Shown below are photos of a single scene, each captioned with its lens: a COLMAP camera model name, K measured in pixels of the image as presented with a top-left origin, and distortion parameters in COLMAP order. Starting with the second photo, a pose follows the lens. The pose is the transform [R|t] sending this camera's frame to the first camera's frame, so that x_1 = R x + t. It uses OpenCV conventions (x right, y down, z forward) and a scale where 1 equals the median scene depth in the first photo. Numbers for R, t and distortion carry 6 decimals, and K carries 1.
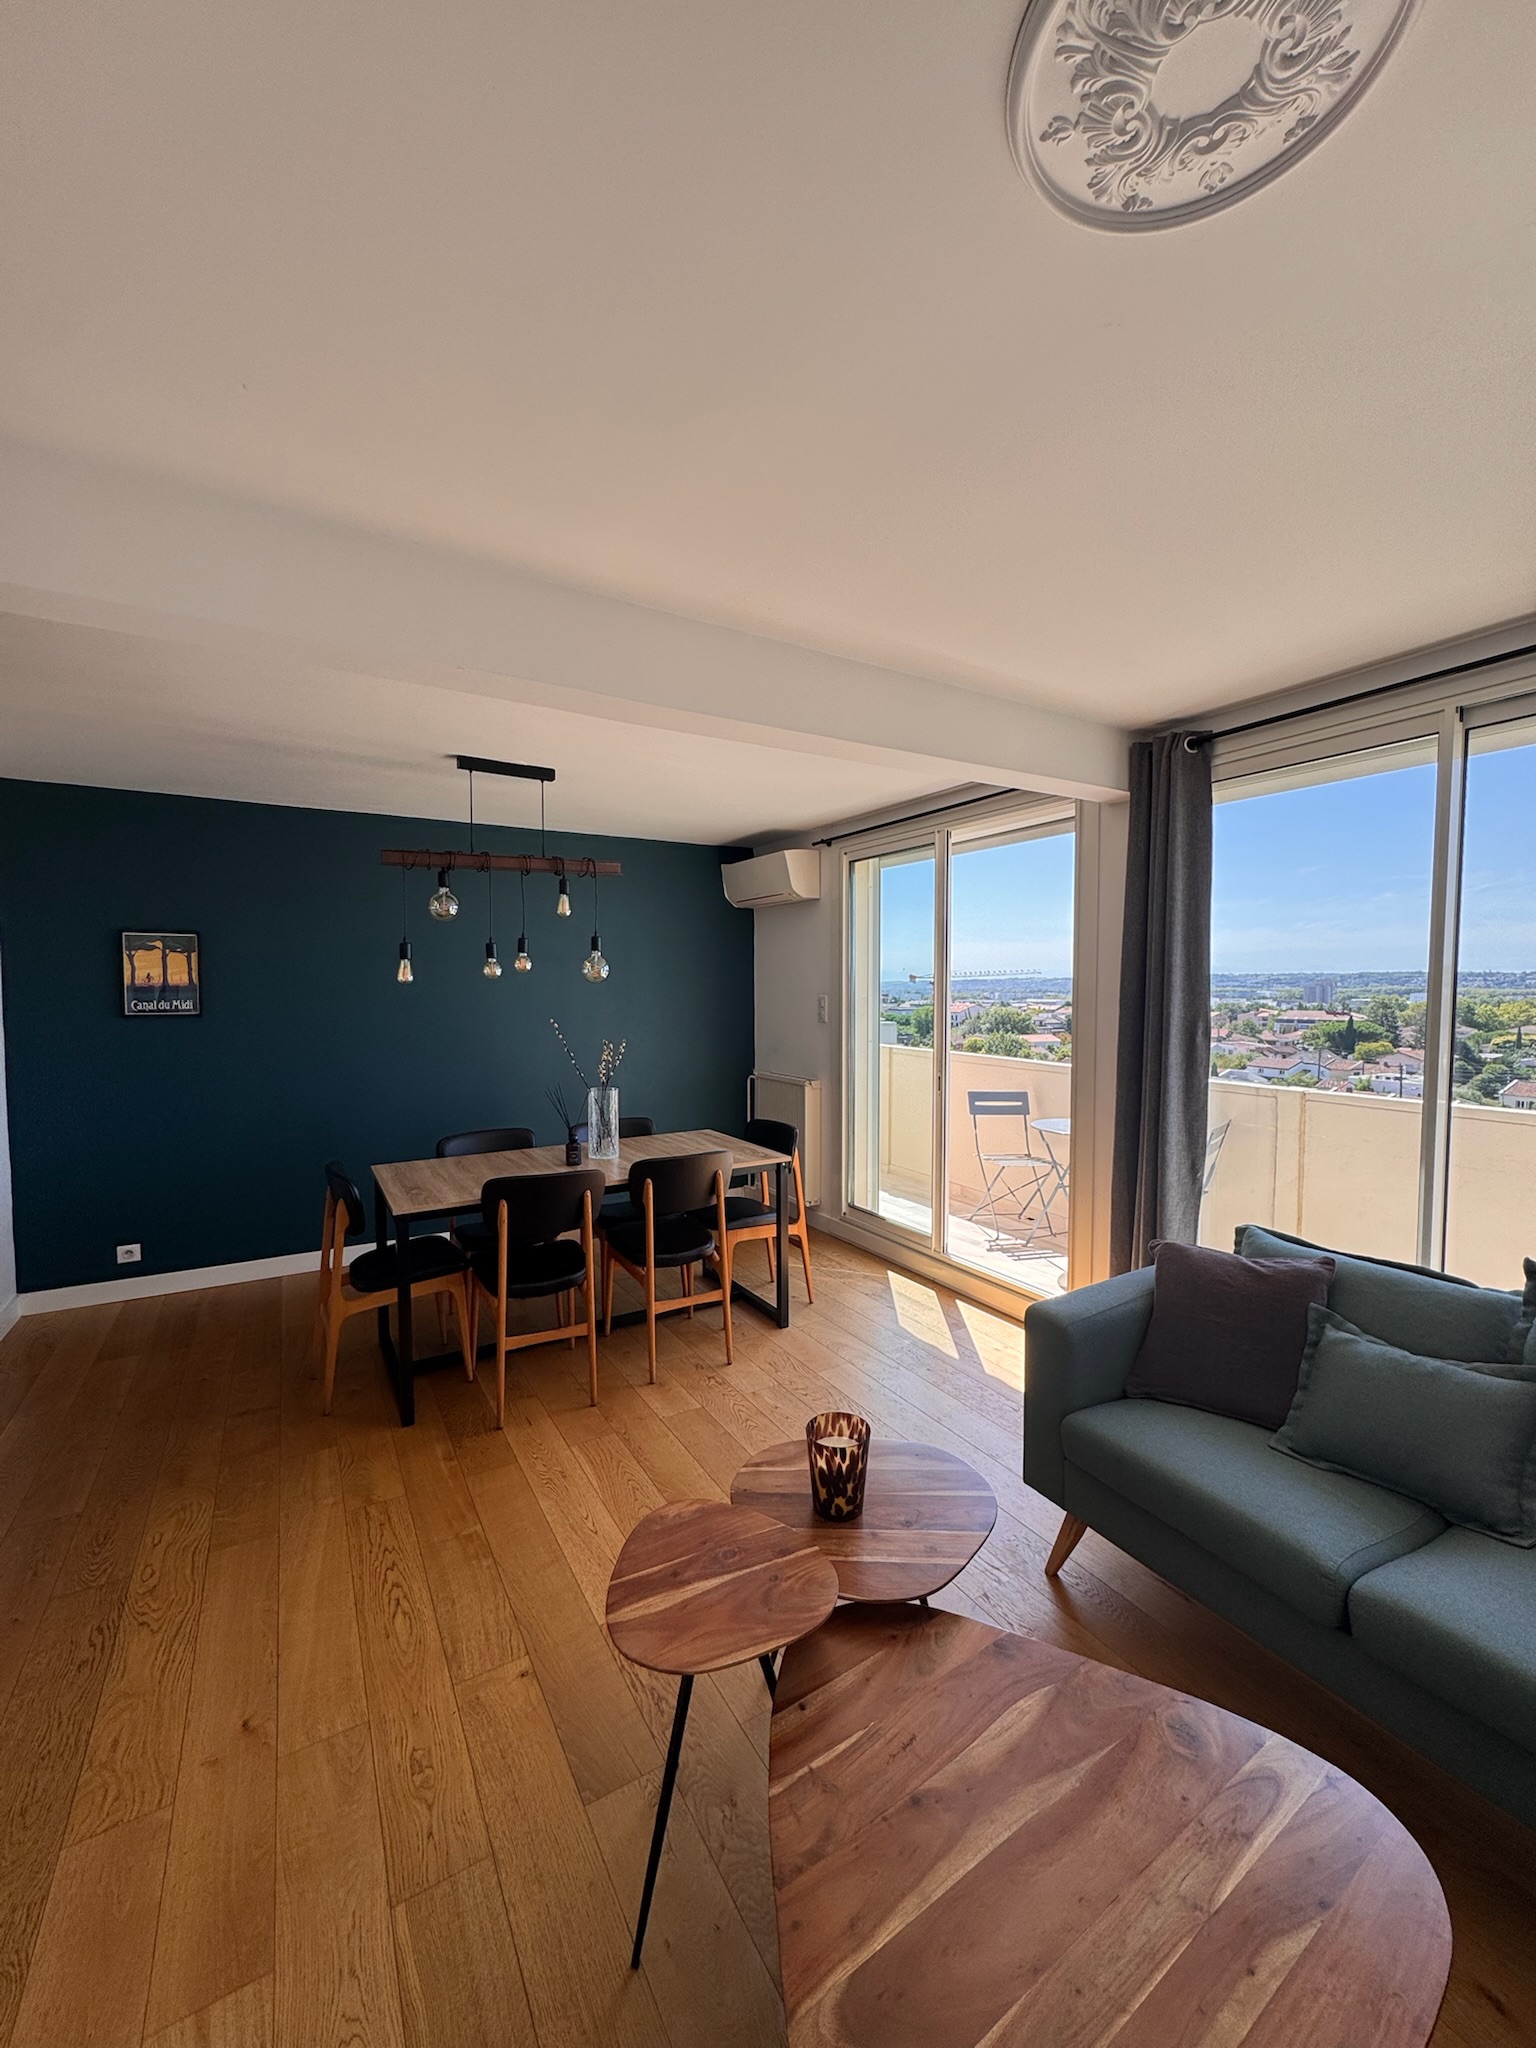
lens RADIAL K [[814.0, 0, 768.0], [0, 814.0, 1024.0], [0, 0, 1]] dist [-0.000131, 0.000236]
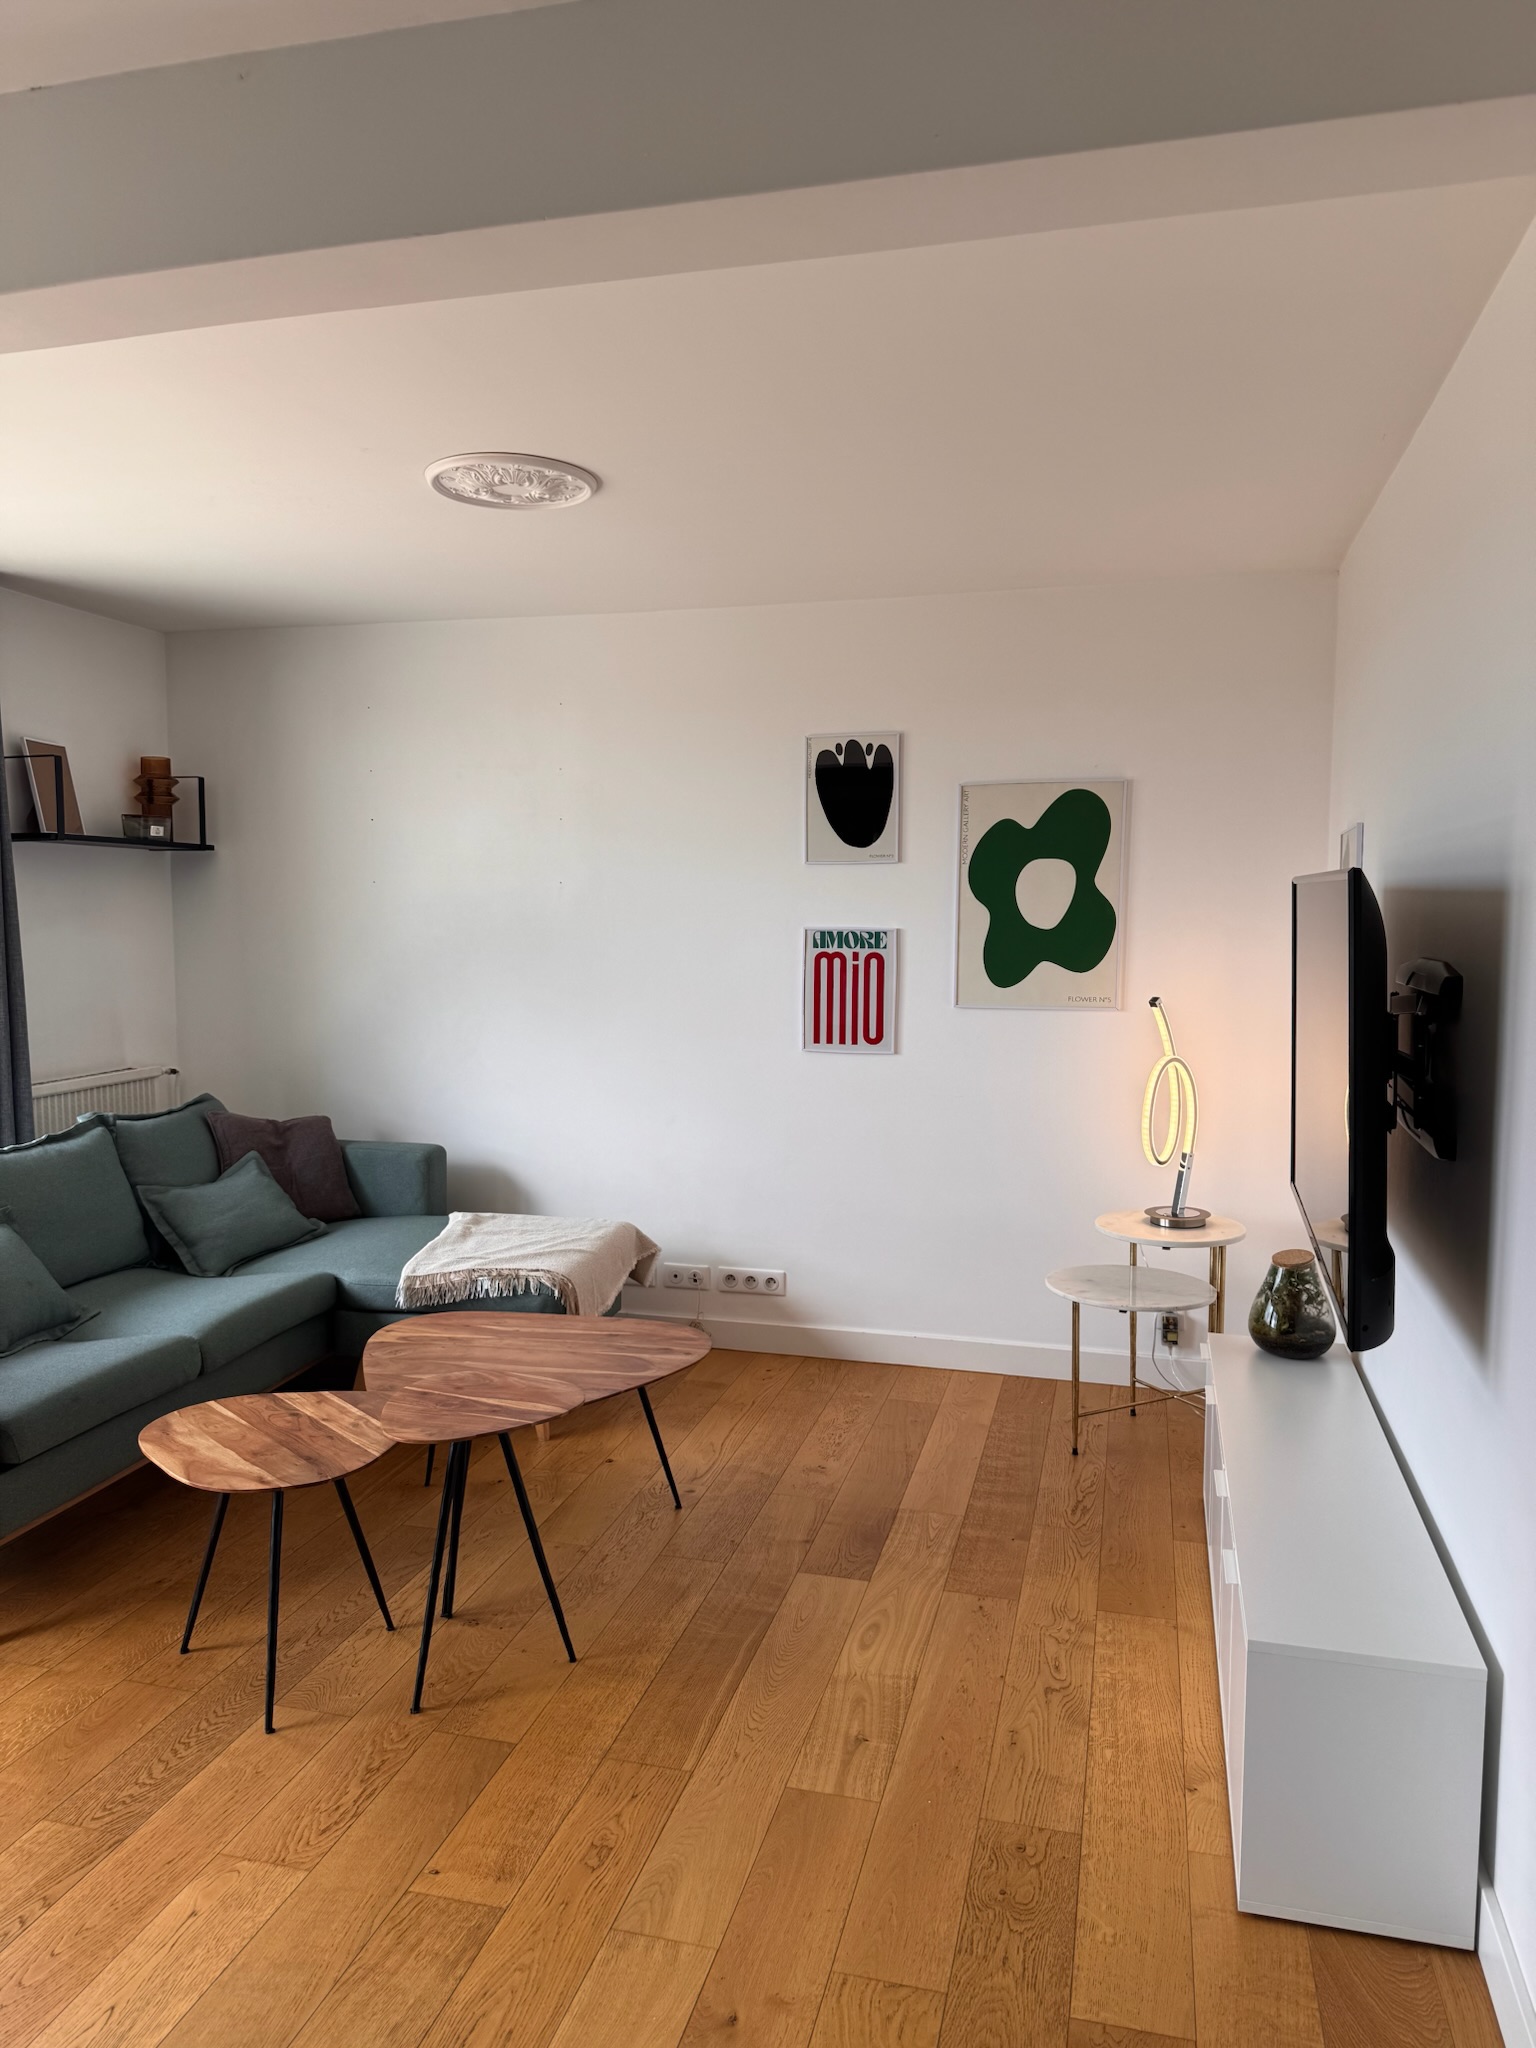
lens RADIAL K [[1437.5, 0, 768.0], [0, 1437.5, 1024.0], [0, 0, 1]] dist [0.000285, -0.000015]
pose [[-0.703472, -0.046897, 0.709174, -1.550838], [0.046847, 0.992591, 0.112109, -0.054352], [-0.709177, 0.112088, -0.696063, 1.823226]]
